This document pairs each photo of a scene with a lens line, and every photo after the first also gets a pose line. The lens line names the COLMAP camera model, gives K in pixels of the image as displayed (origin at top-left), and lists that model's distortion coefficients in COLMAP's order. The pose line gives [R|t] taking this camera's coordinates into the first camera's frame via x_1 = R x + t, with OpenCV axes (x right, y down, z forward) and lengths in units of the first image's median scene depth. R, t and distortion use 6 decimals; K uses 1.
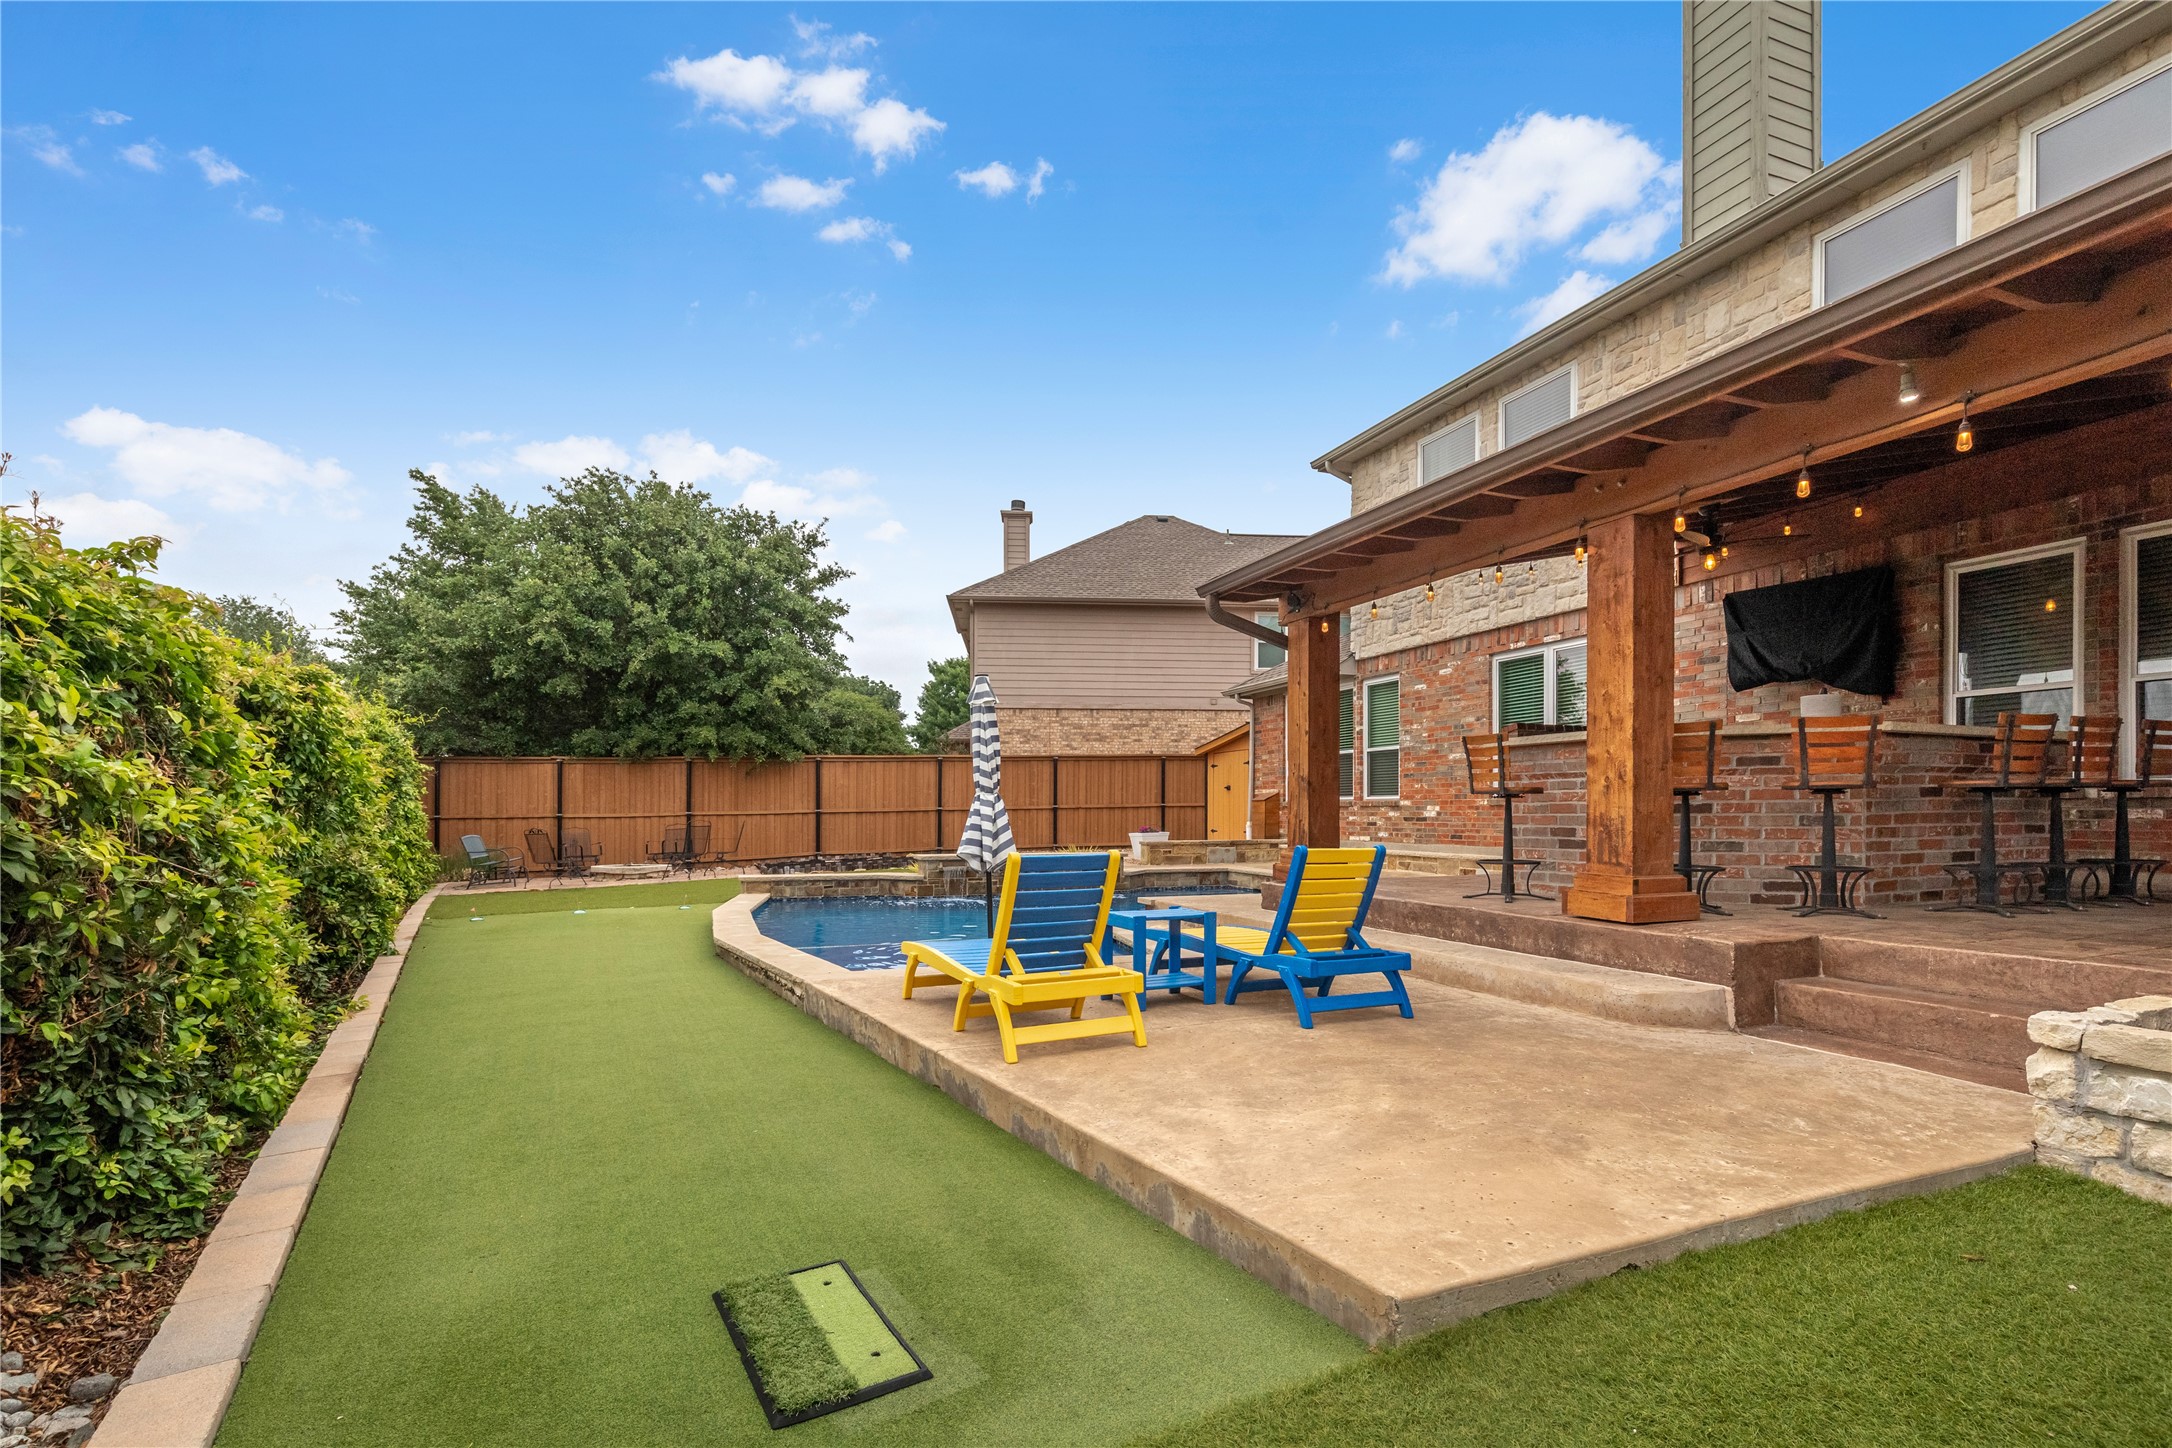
lens RADIAL K [[1029.8, 0, 1094.8], [0, 1029.8, 841.9], [0, 0, 1]] dist [-0.000137, -0.000658]
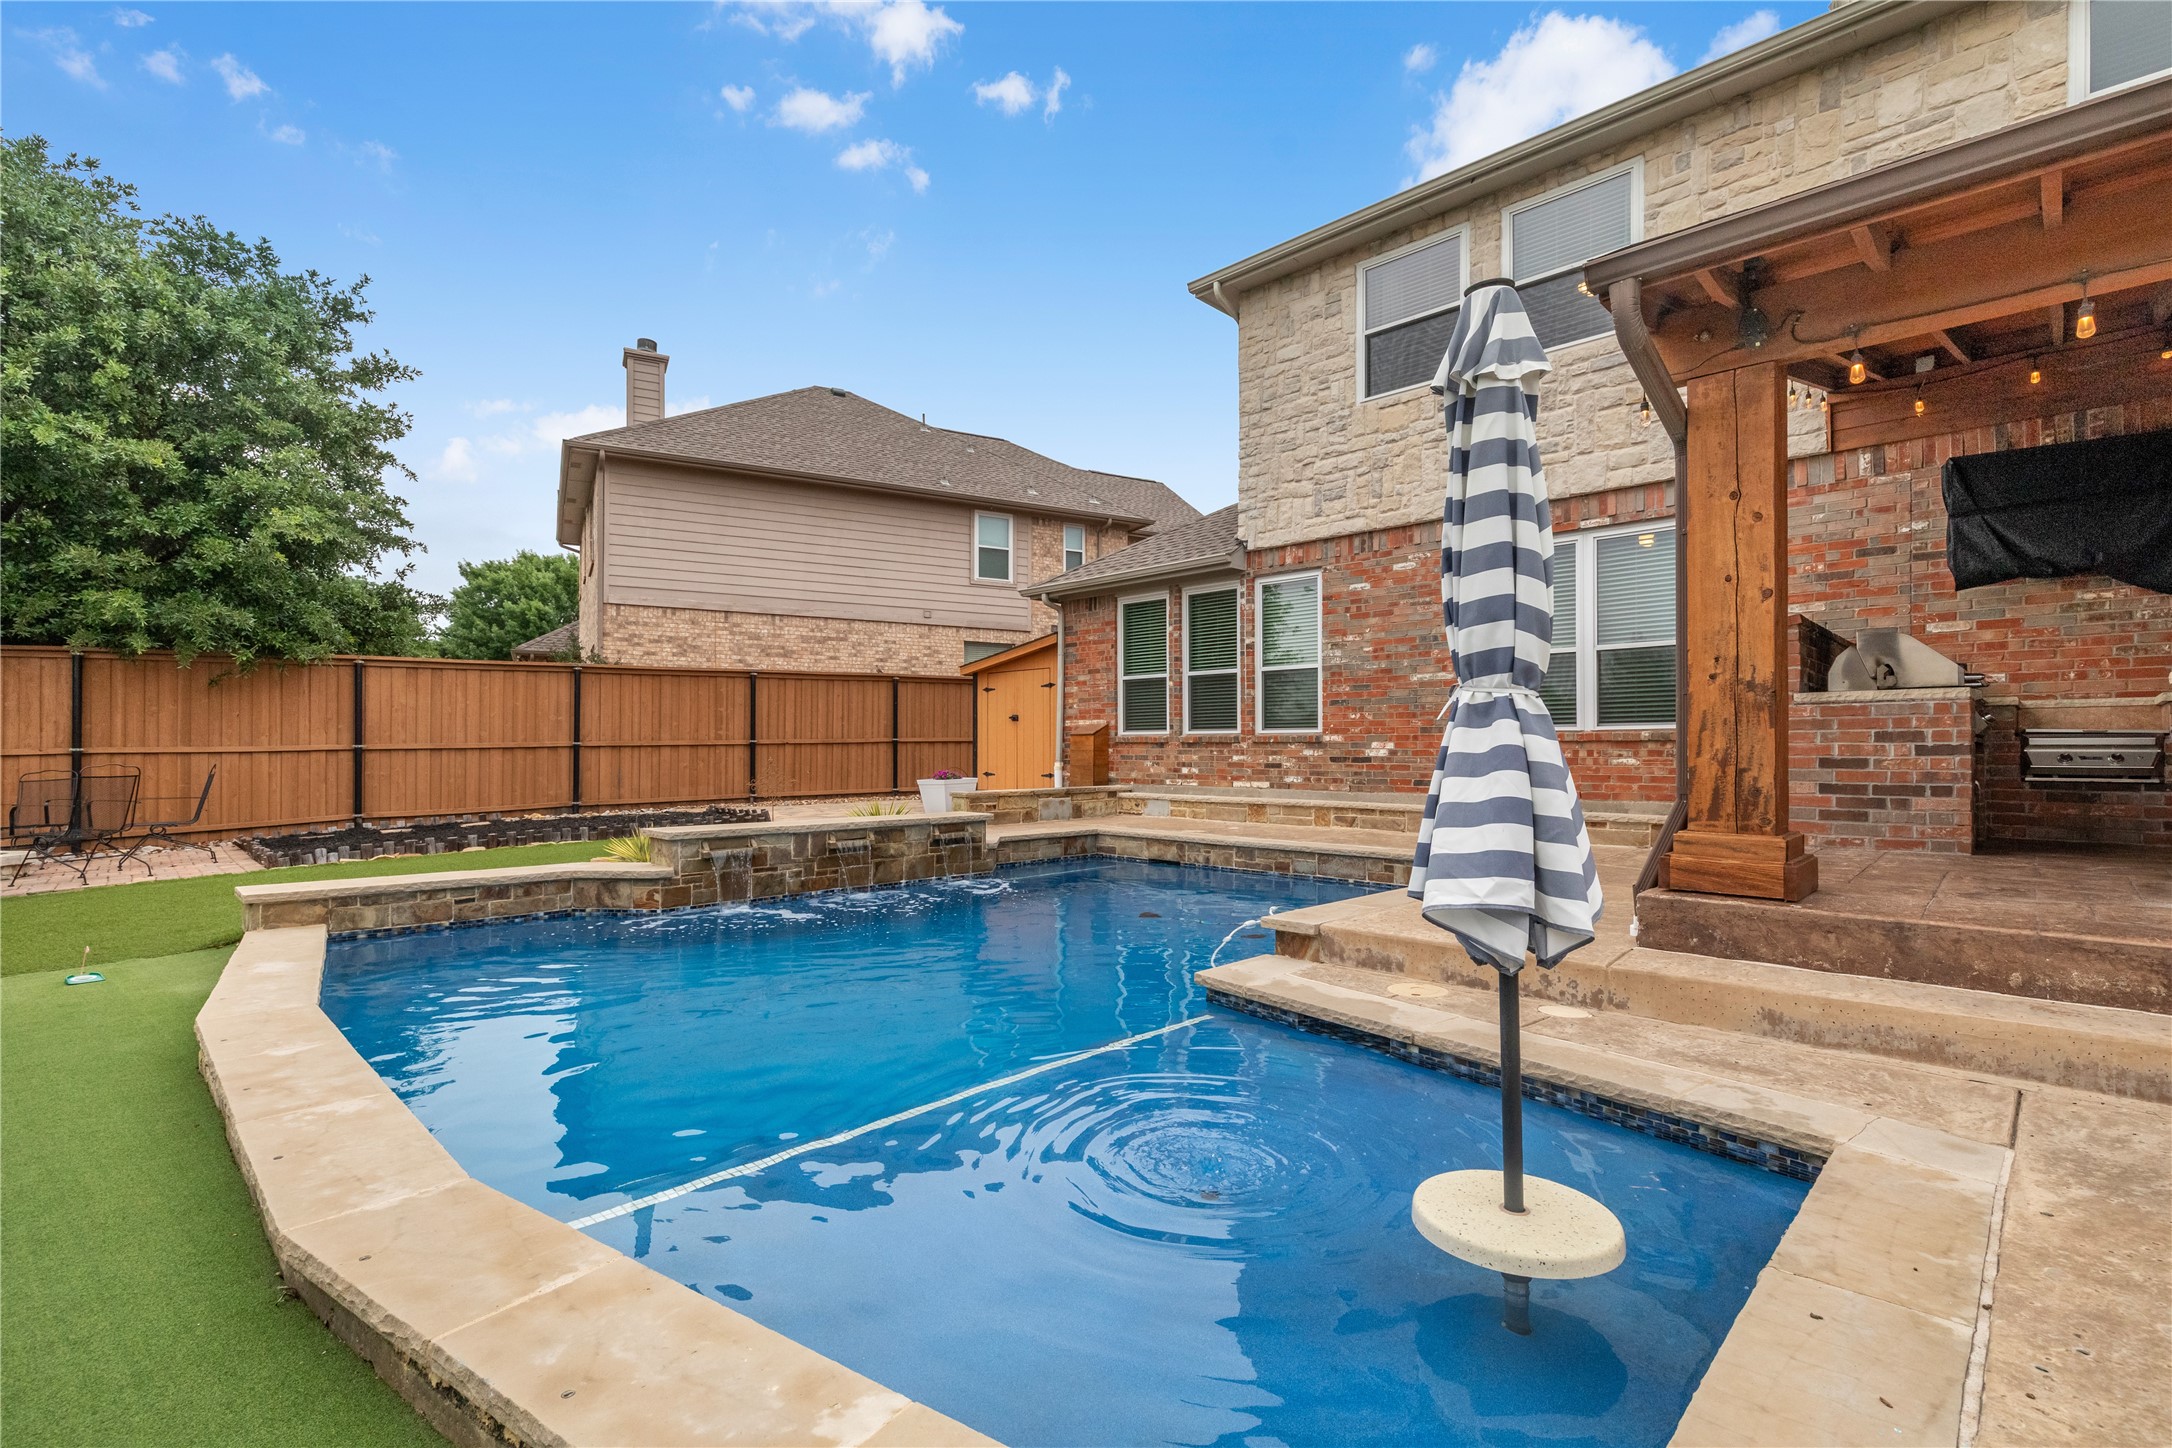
lens RADIAL K [[996.8, 0, 1085.0], [0, 996.8, 762.7], [0, 0, 1]] dist [0.002947, -0.000243]
pose [[0.911439, -0.004662, 0.411409, -0.137850], [0.010706, 0.999866, -0.012388, -0.010259], [-0.411296, 0.015695, 0.911367, 0.327938]]
